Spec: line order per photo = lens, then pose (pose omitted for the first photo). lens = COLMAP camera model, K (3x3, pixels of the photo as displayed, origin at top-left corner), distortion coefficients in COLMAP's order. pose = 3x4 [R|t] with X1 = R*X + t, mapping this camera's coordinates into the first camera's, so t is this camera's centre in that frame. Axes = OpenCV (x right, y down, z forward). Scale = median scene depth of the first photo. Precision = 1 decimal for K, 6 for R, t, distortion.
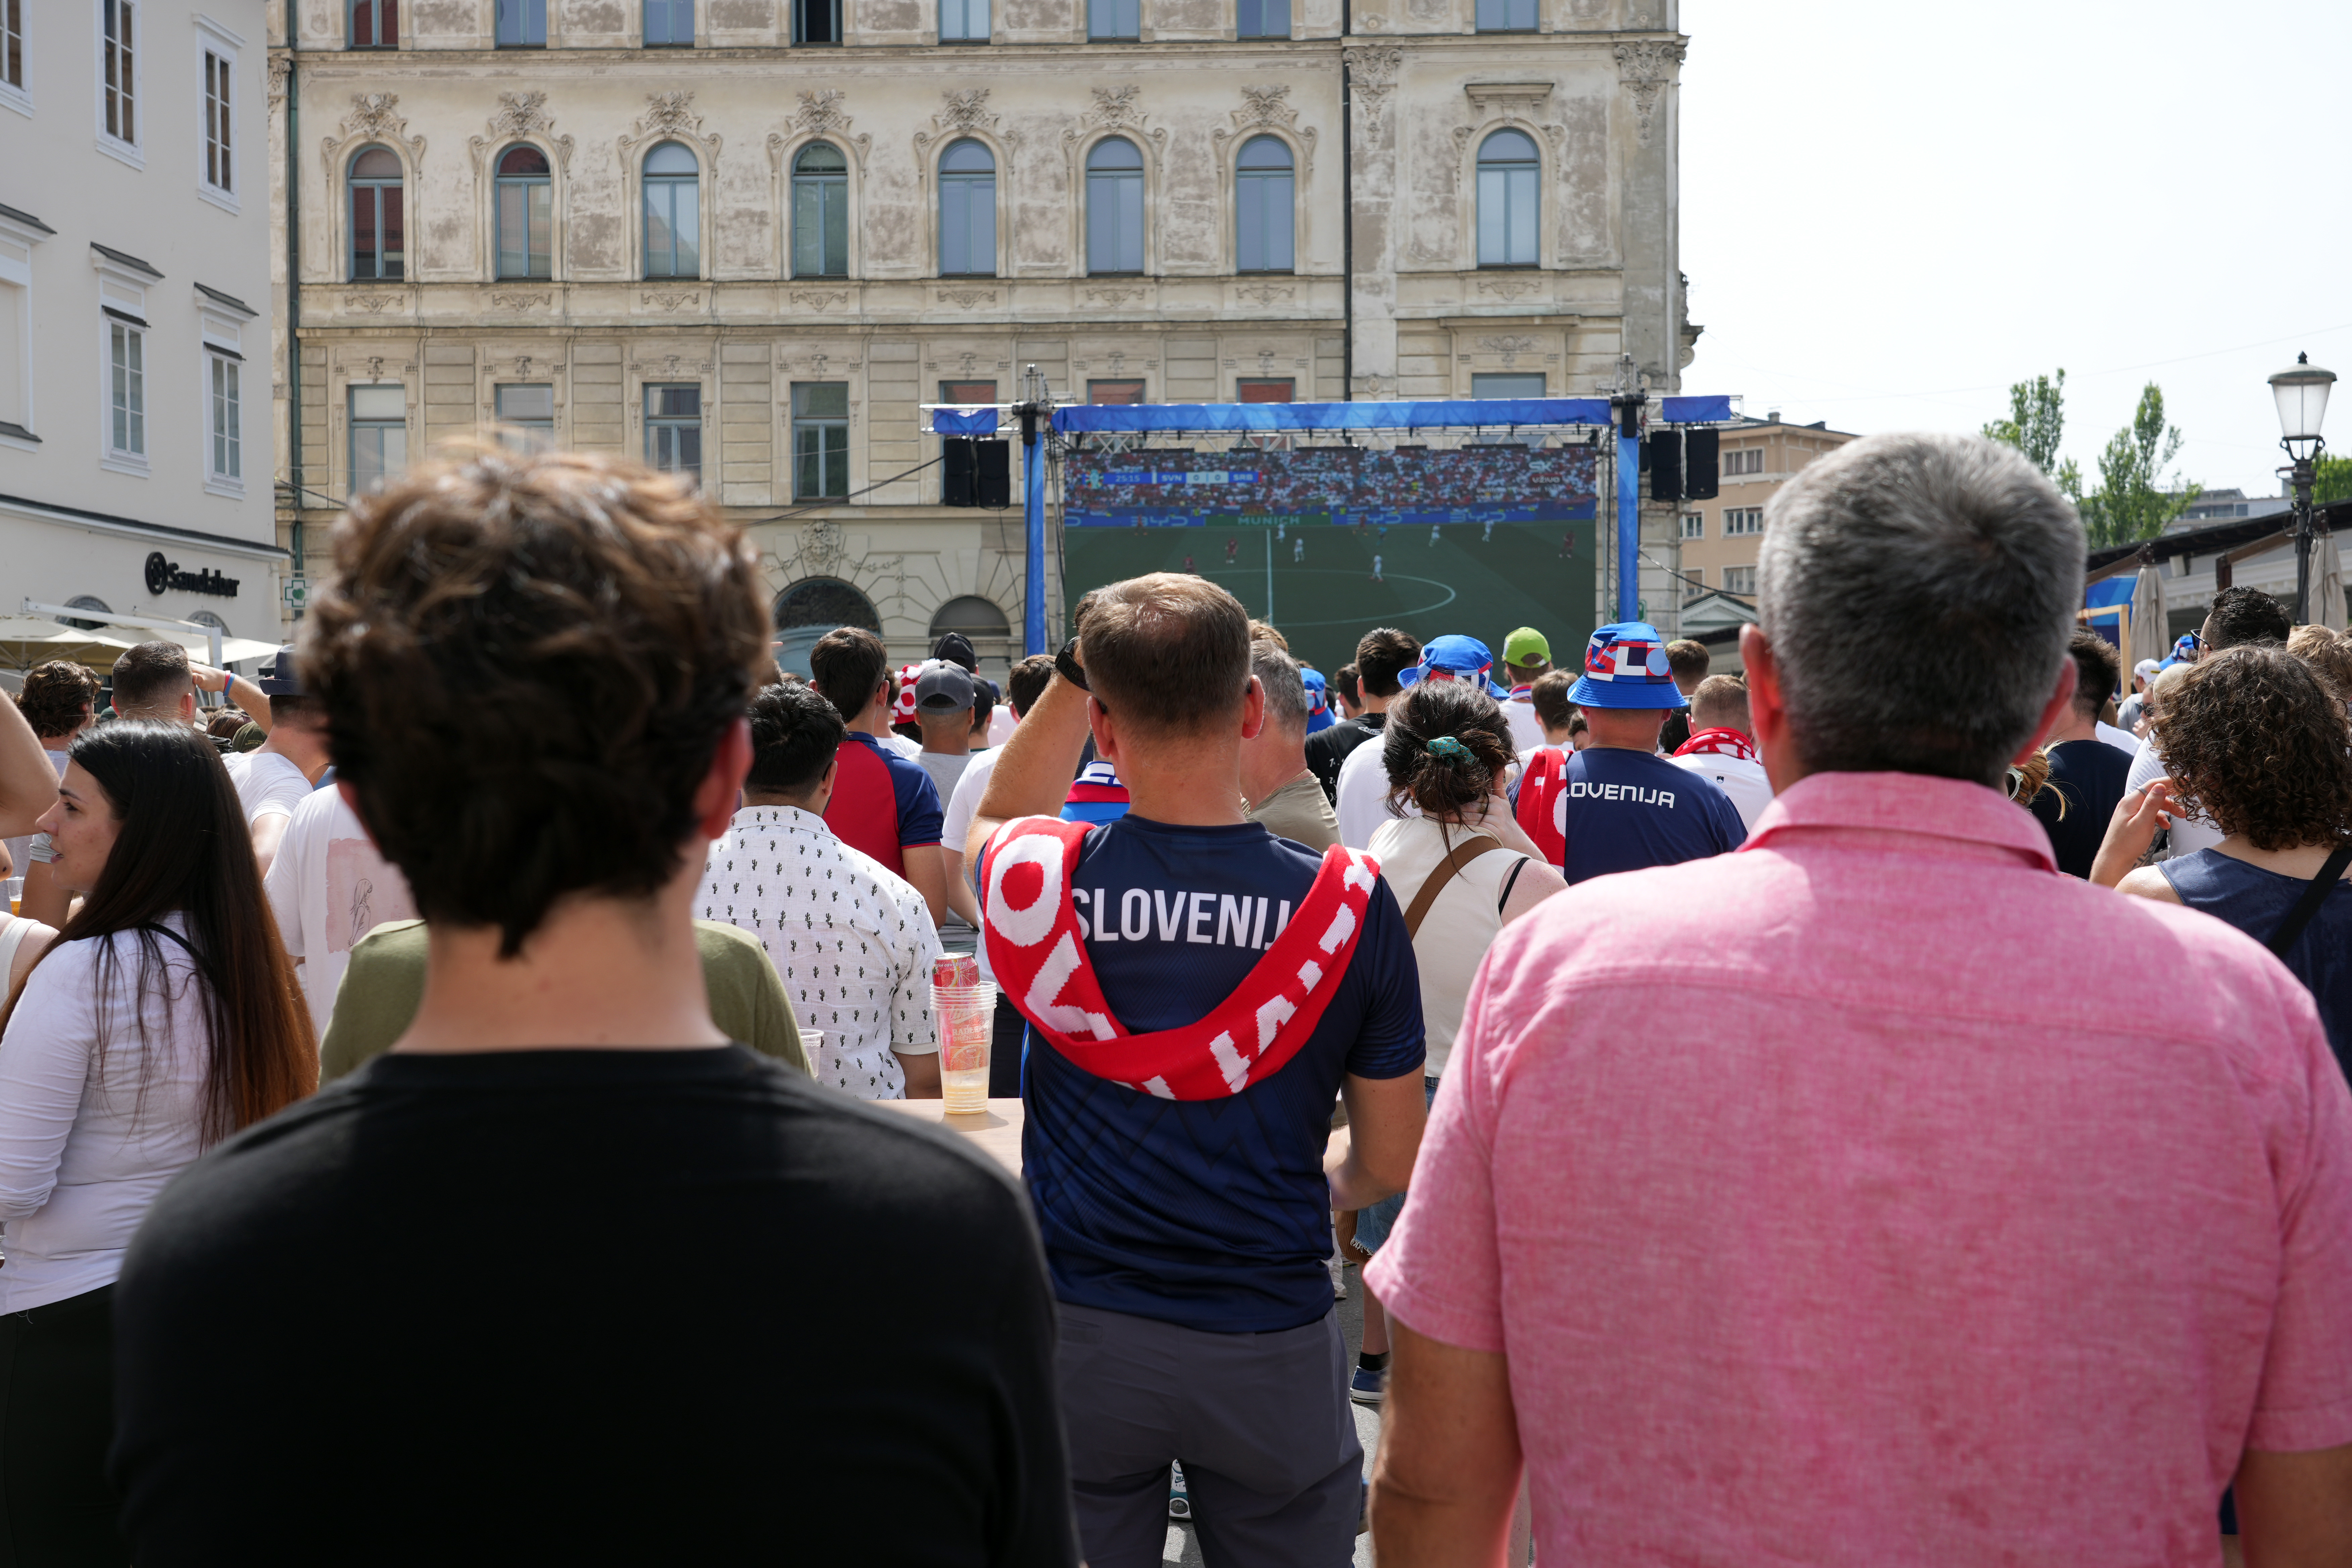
lens RADIAL K [[2804.0, 0, 1180.2], [0, 2804.0, 781.4], [0, 0, 1]] dist [0.056697, 0.000000]
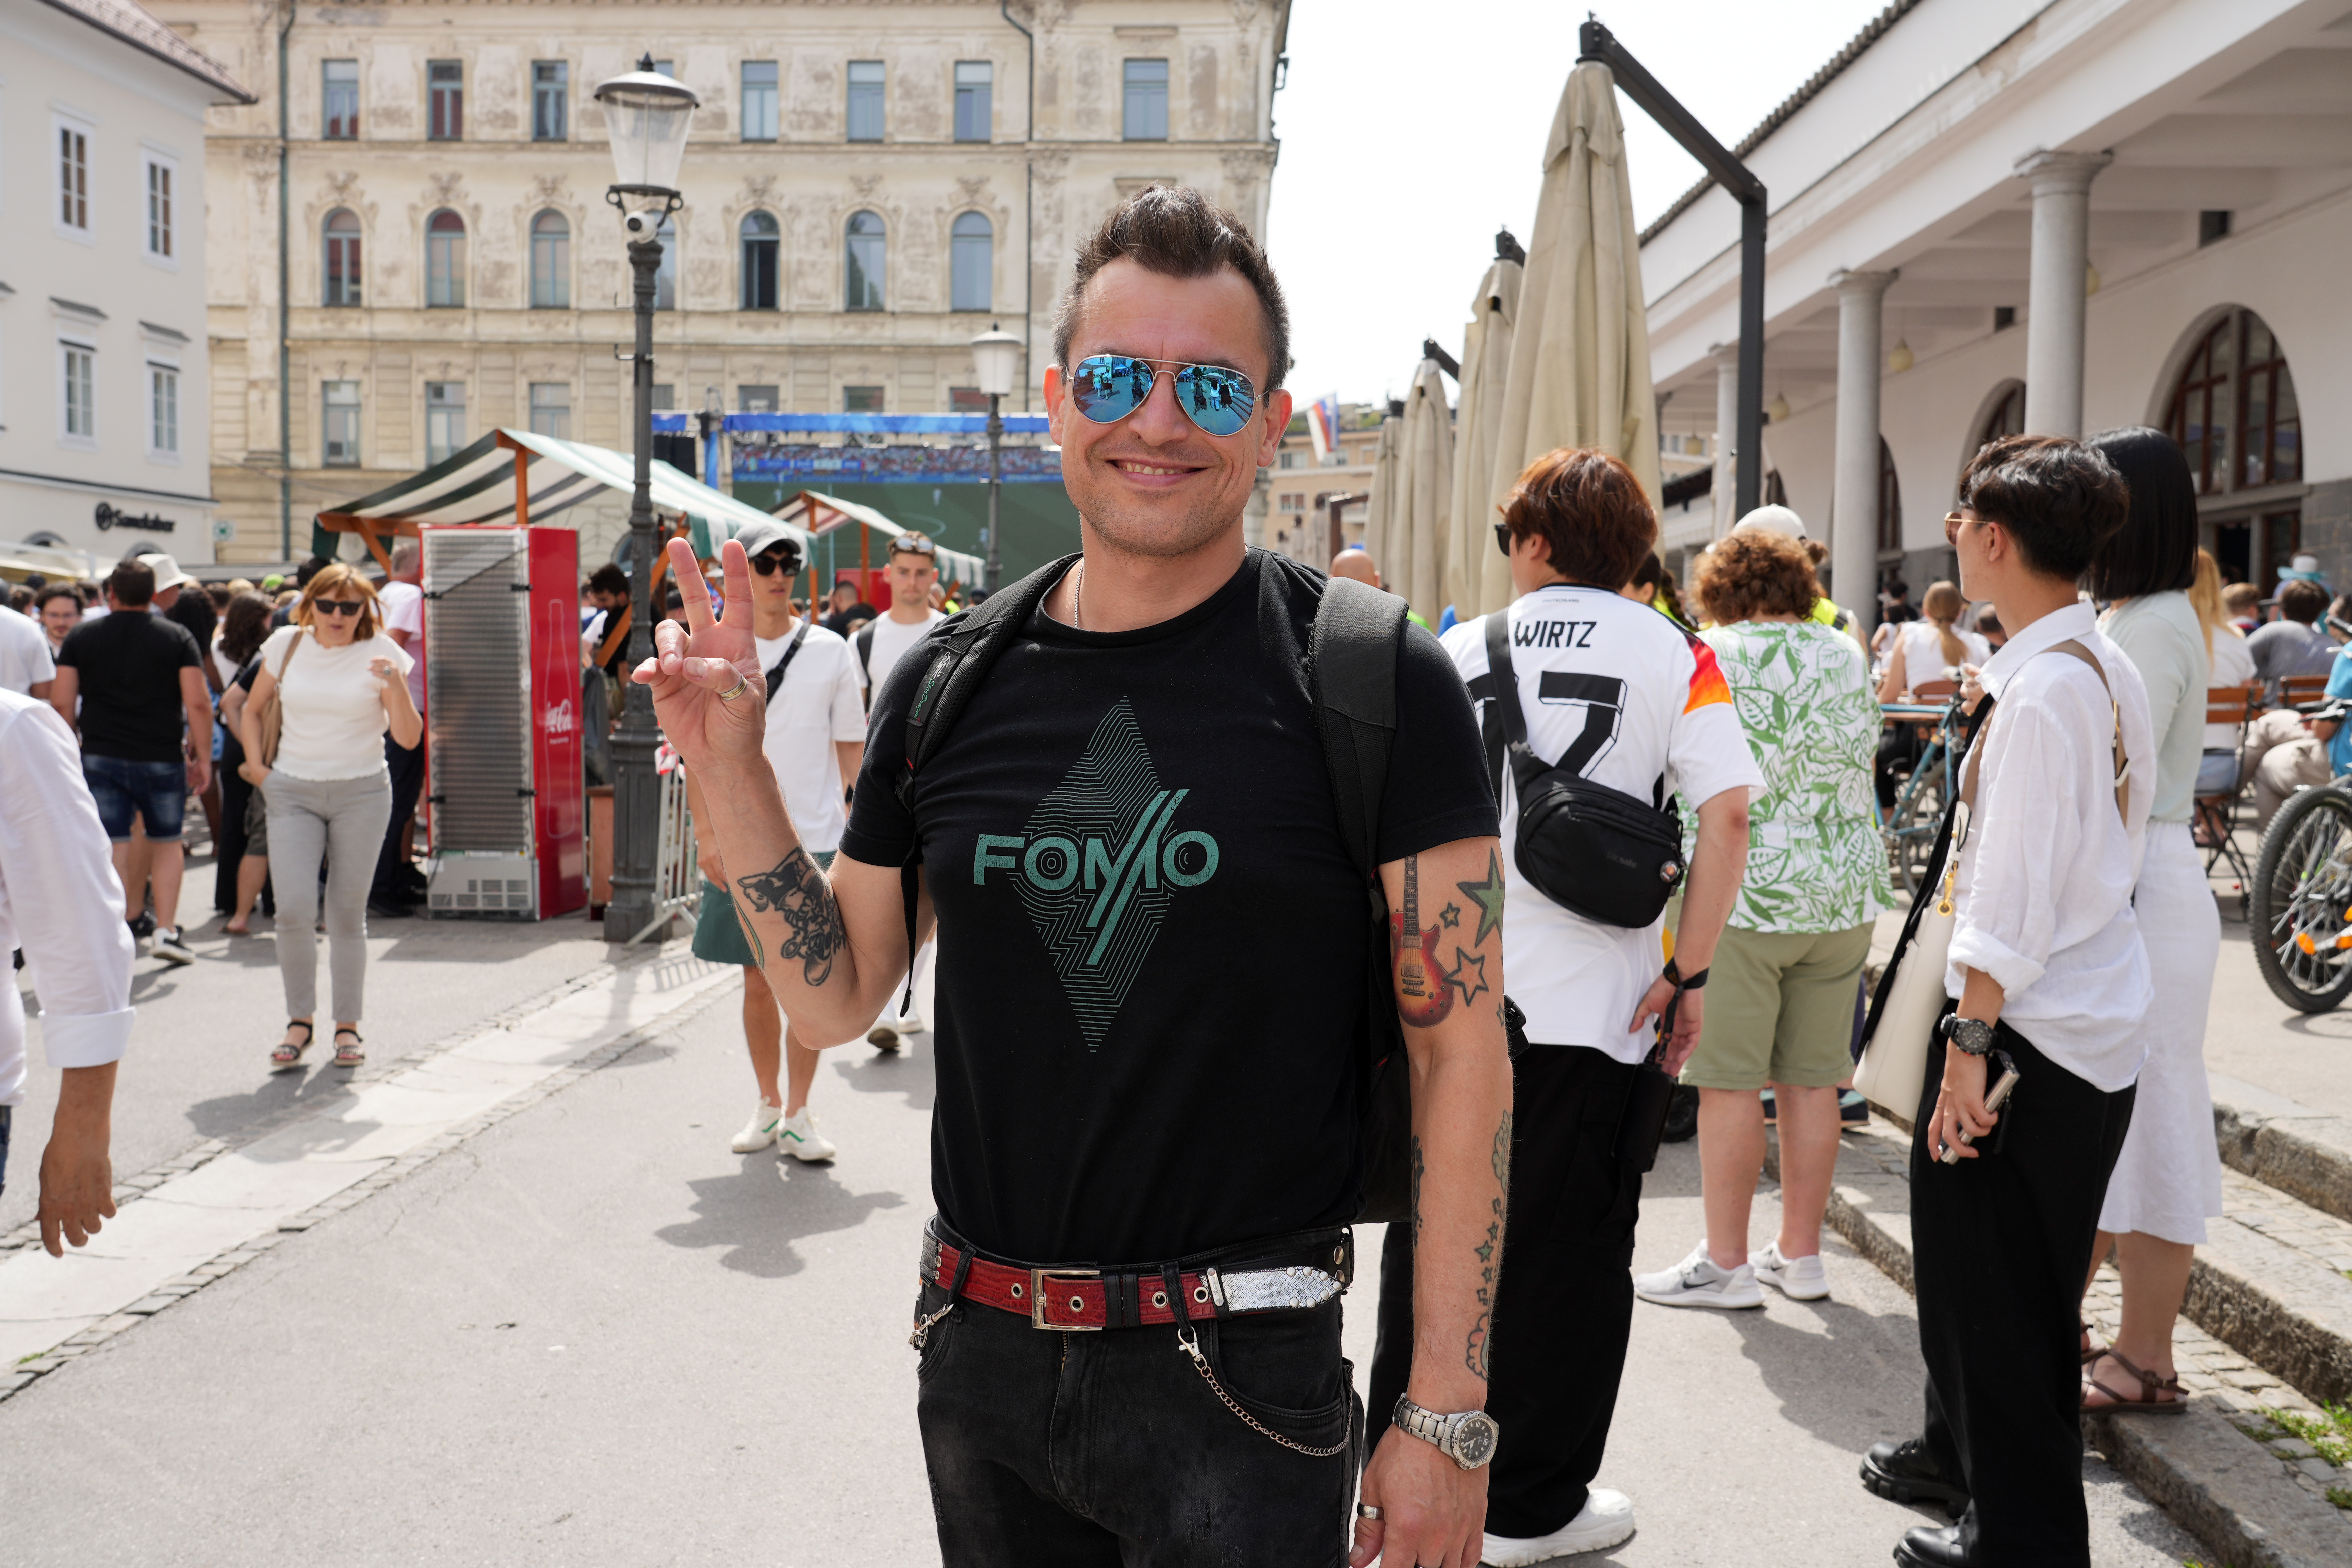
lens RADIAL K [[2374.2, 0, 1181.2], [0, 2374.2, 770.8], [0, 0, 1]] dist [0.045494, 0.000000]
pose [[0.999079, 0.021932, -0.036885, 0.181680], [-0.020720, 0.999244, 0.032910, 0.005301], [0.037579, -0.032115, 0.998777, -0.178179]]
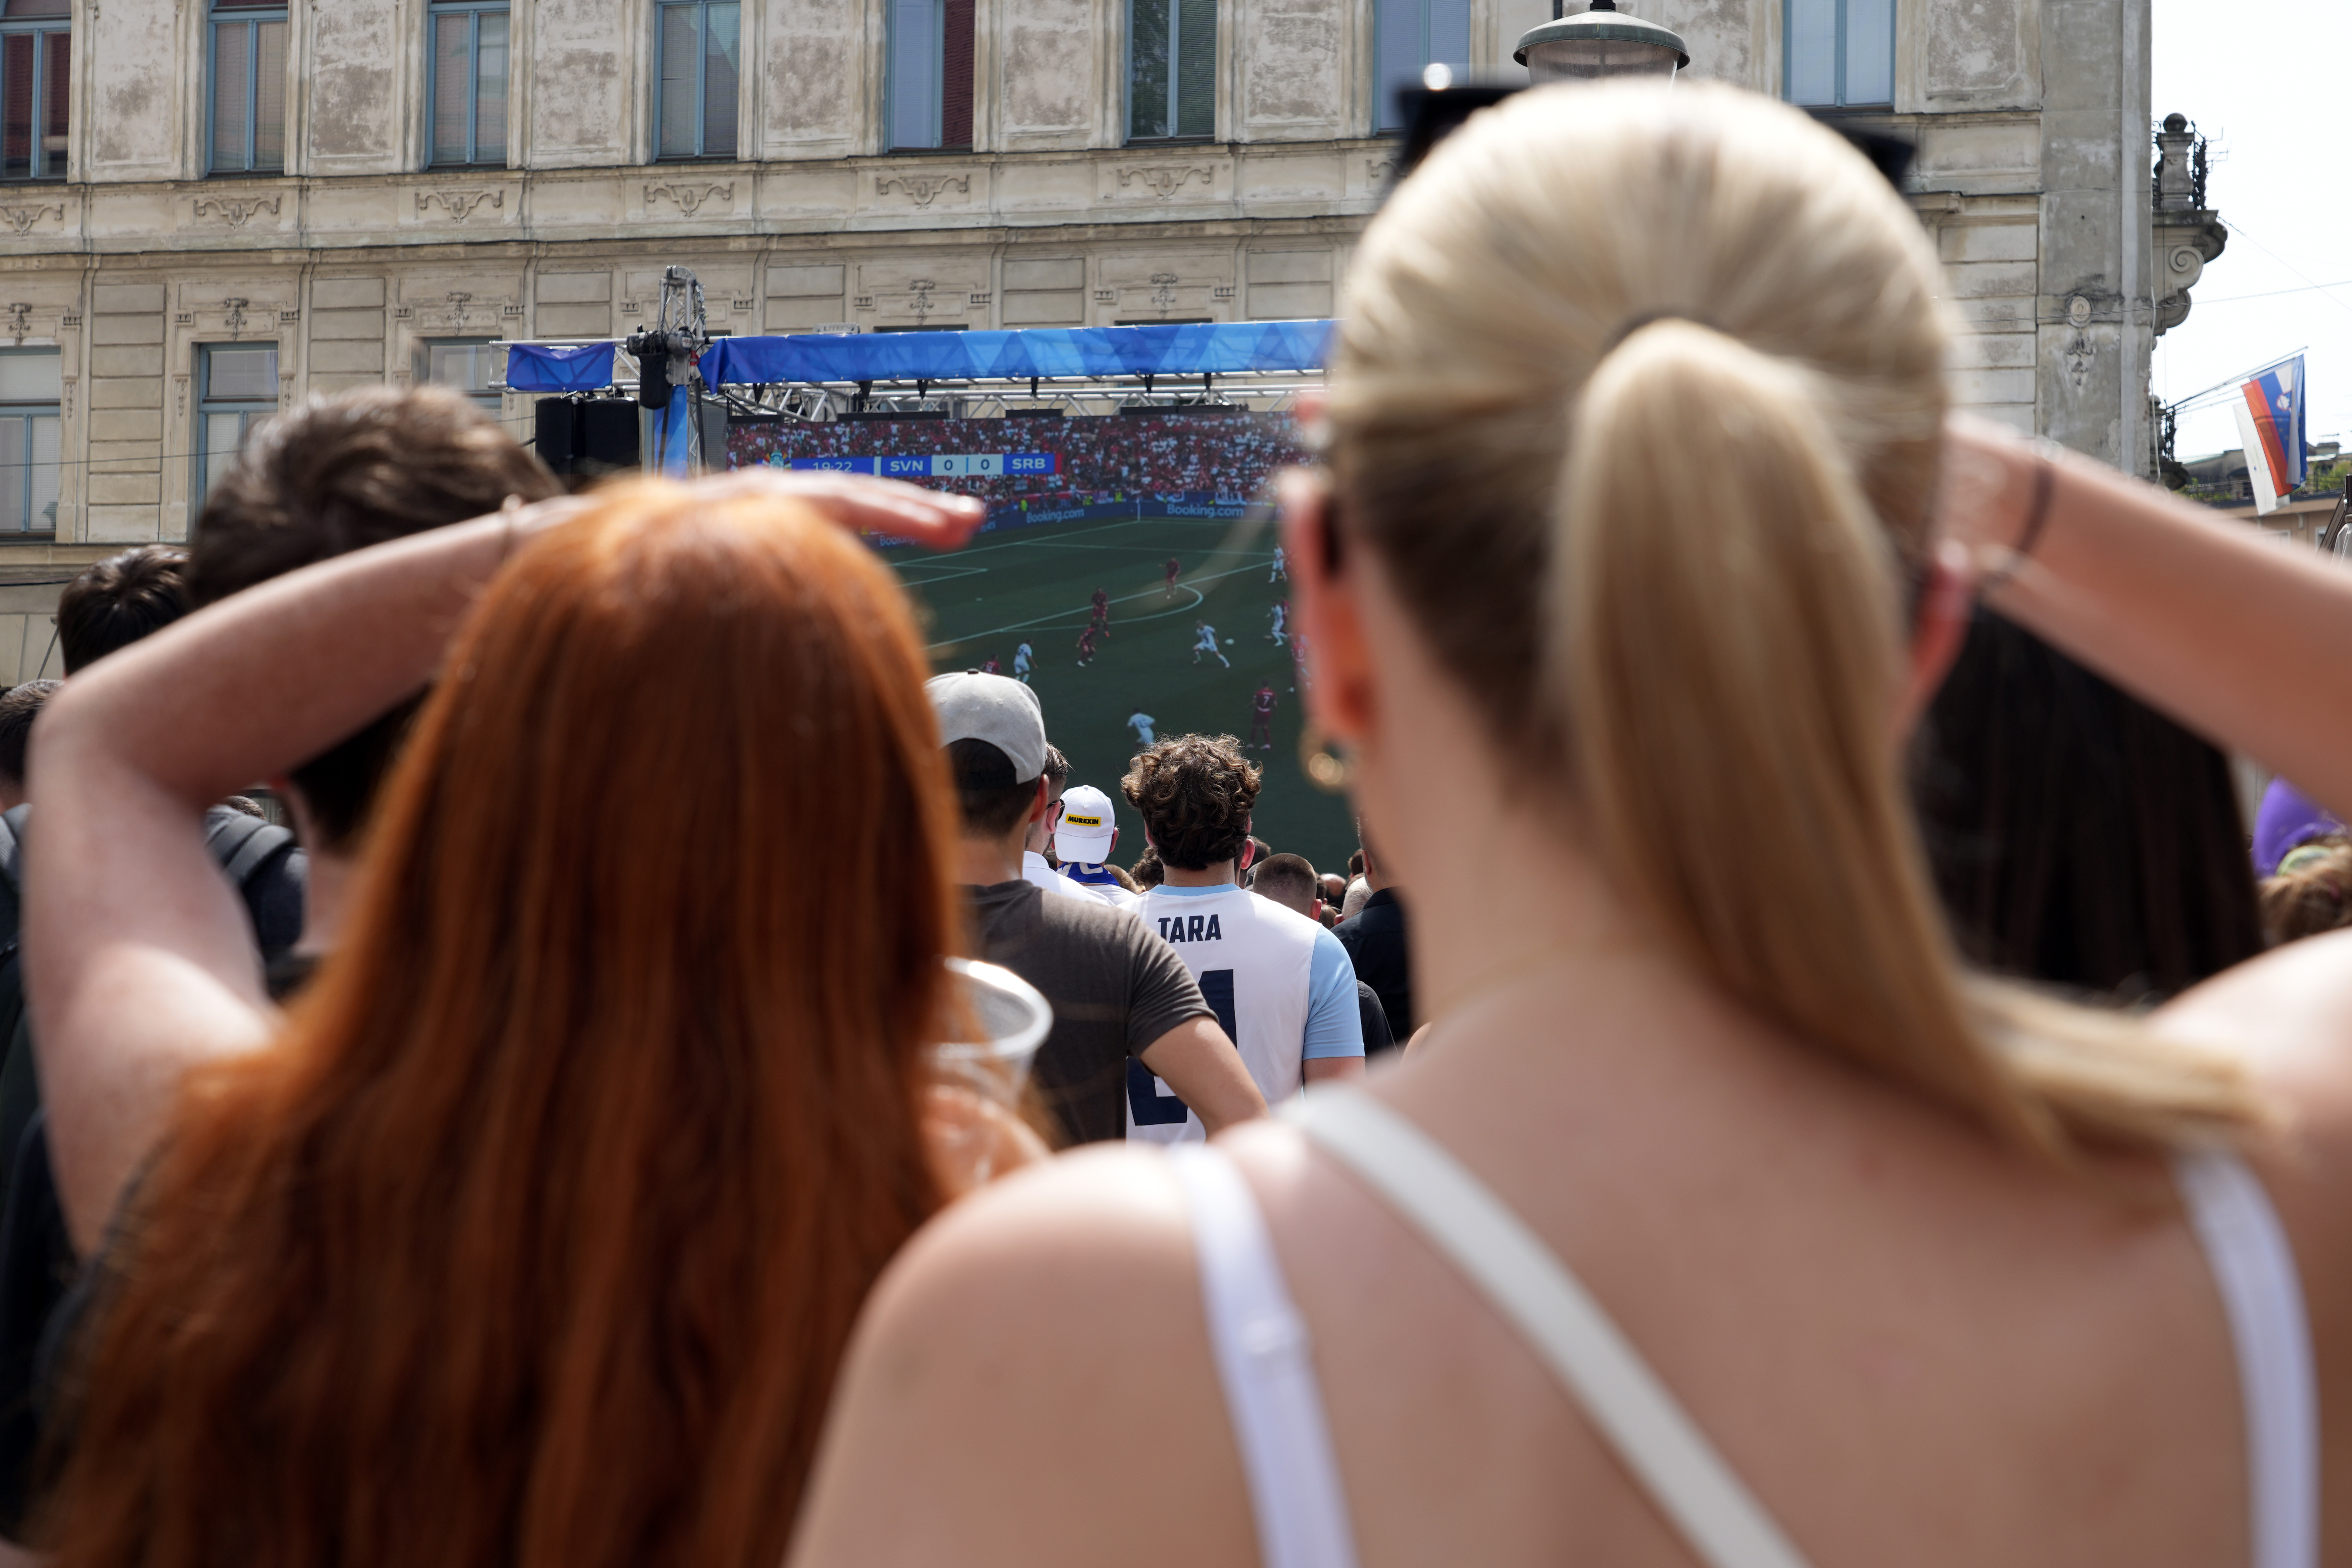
lens RADIAL K [[4150.3, 0, 1182.9], [0, 4150.3, 788.4], [0, 0, 1]] dist [0.050466, 0.000000]
pose [[0.975418, 0.011199, -0.220079, 0.171163], [-0.022030, 0.998660, -0.046824, -0.006068], [0.219259, 0.050521, 0.974358, 0.166006]]
